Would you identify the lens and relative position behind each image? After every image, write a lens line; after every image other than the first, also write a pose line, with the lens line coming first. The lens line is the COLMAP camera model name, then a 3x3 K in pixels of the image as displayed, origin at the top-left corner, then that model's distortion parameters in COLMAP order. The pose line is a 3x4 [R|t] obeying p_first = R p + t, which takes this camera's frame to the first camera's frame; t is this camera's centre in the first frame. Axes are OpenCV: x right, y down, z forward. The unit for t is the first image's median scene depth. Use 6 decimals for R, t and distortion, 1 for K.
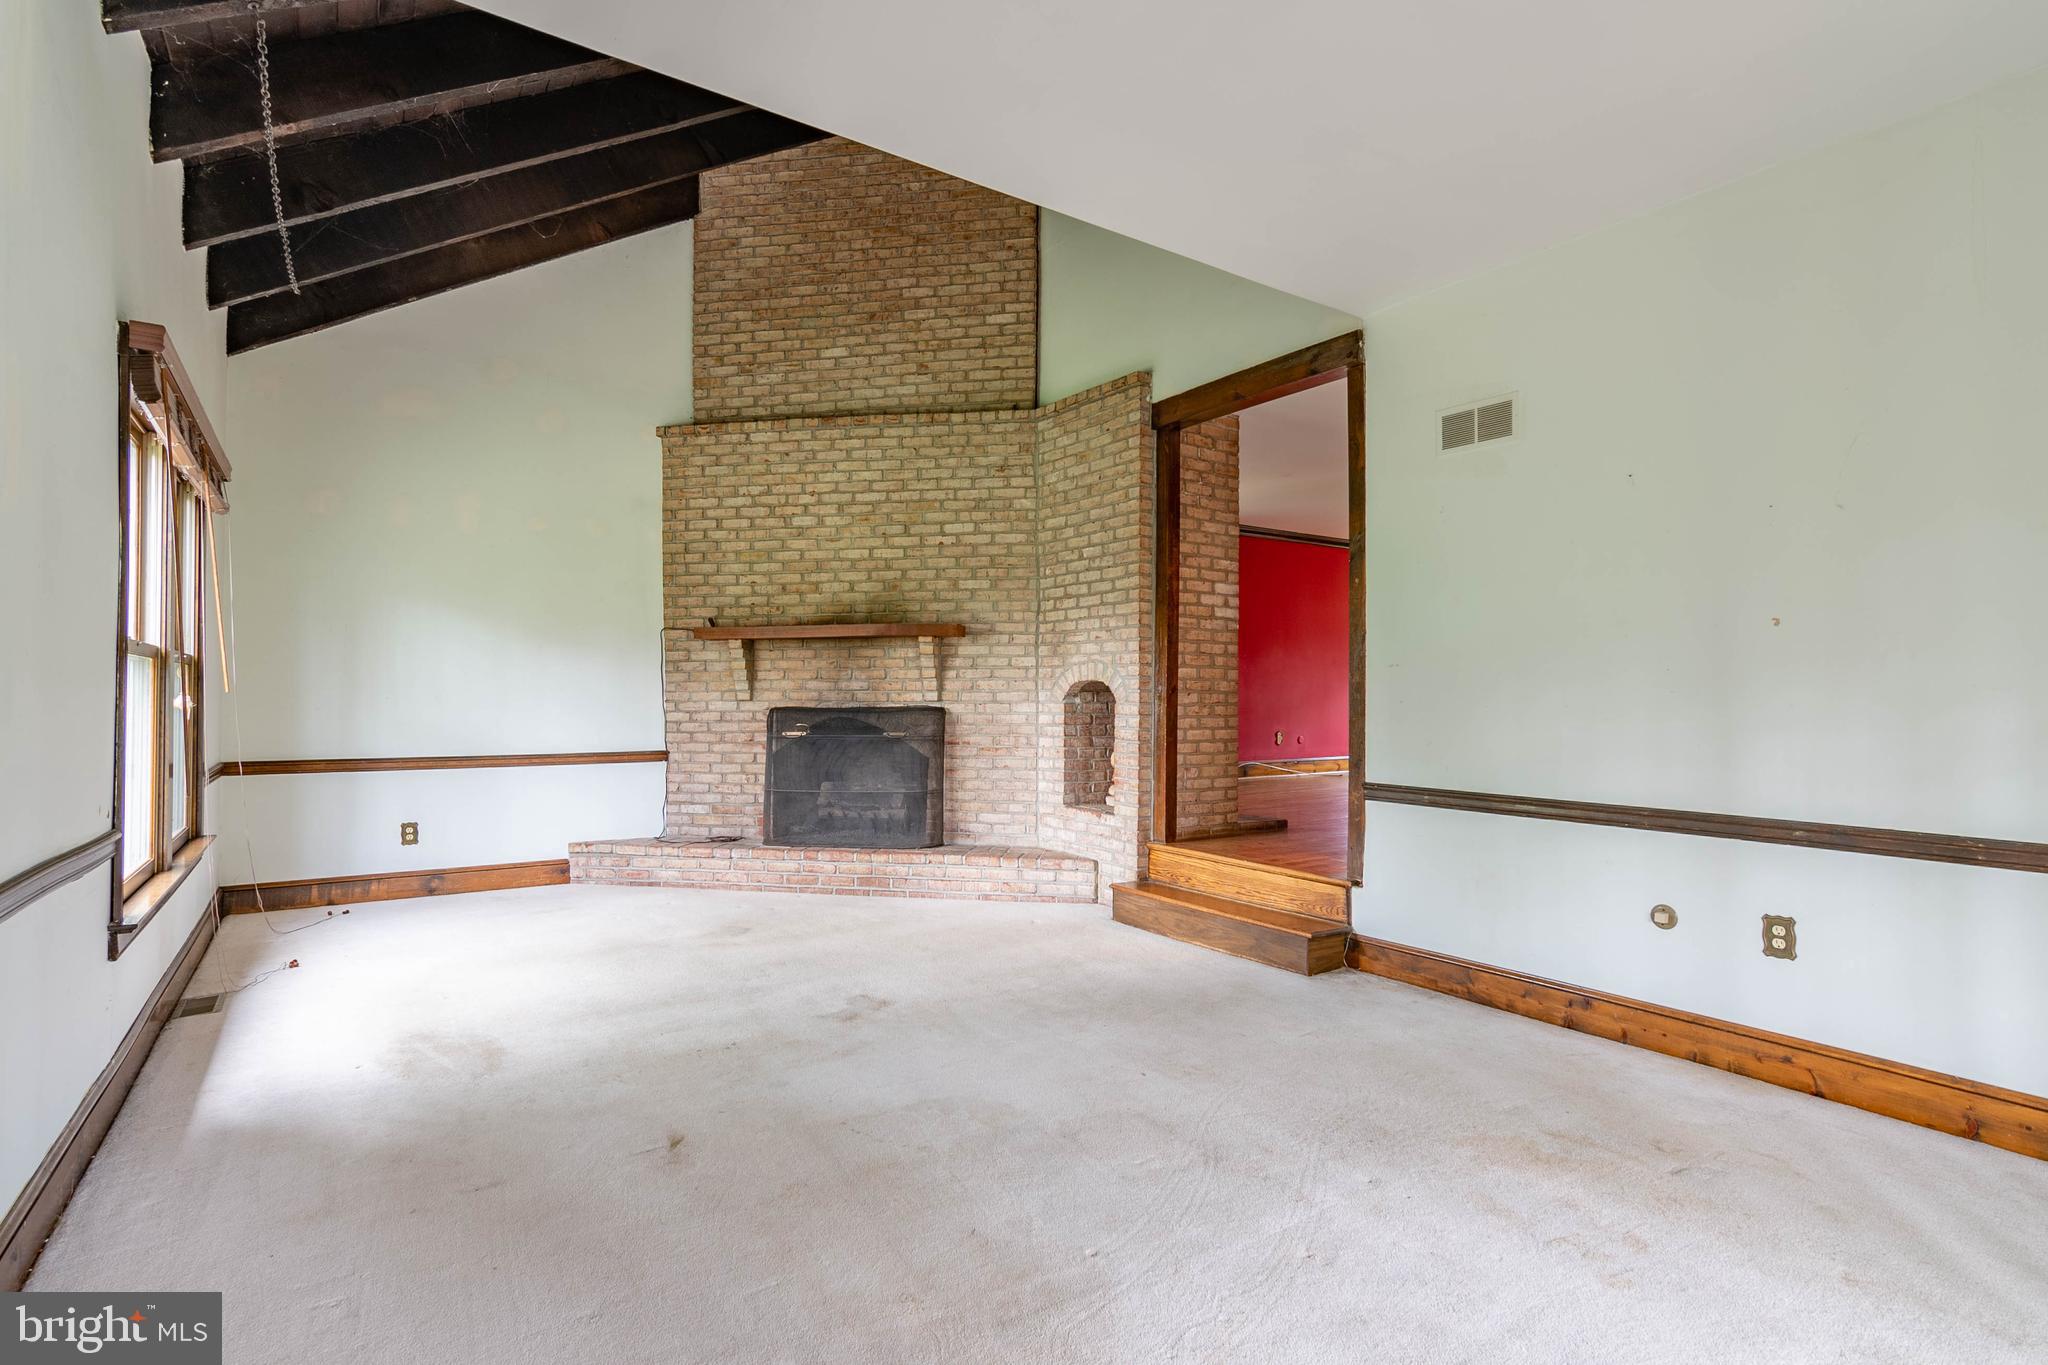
lens RADIAL K [[992.0, 0, 1020.1], [0, 992.0, 684.2], [0, 0, 1]] dist [-0.000019, 0.002497]
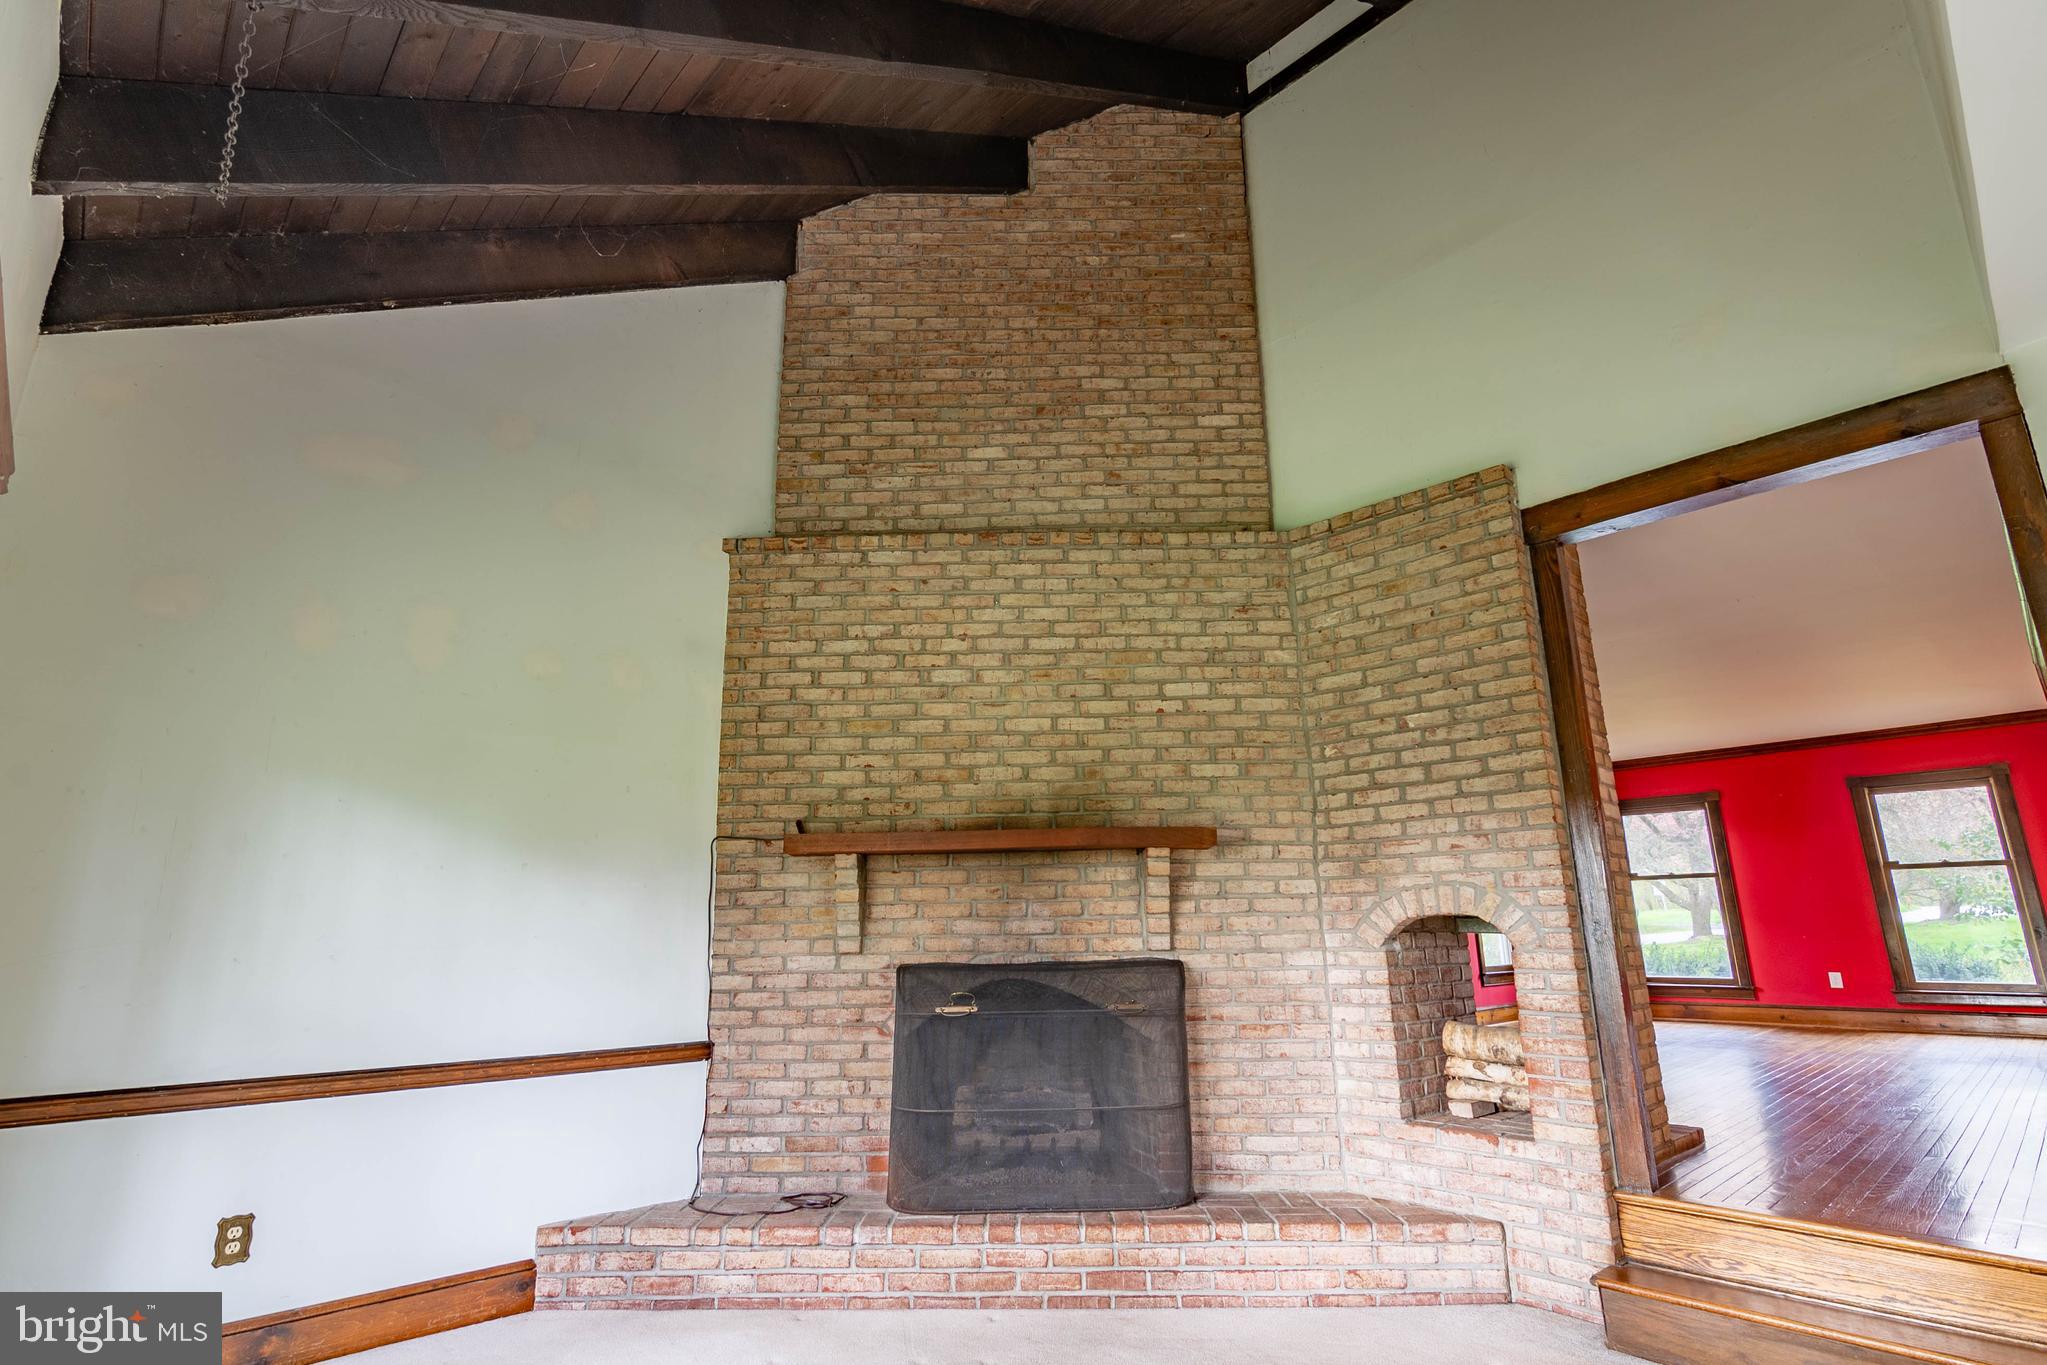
lens RADIAL K [[991.5, 0, 1019.6], [0, 991.5, 684.2], [0, 0, 1]] dist [-0.000019, 0.002497]
pose [[0.987615, 0.026690, 0.154608, -0.285312], [0.010660, 0.971731, -0.235849, 0.000069], [-0.156533, 0.234576, 0.959412, 0.361231]]
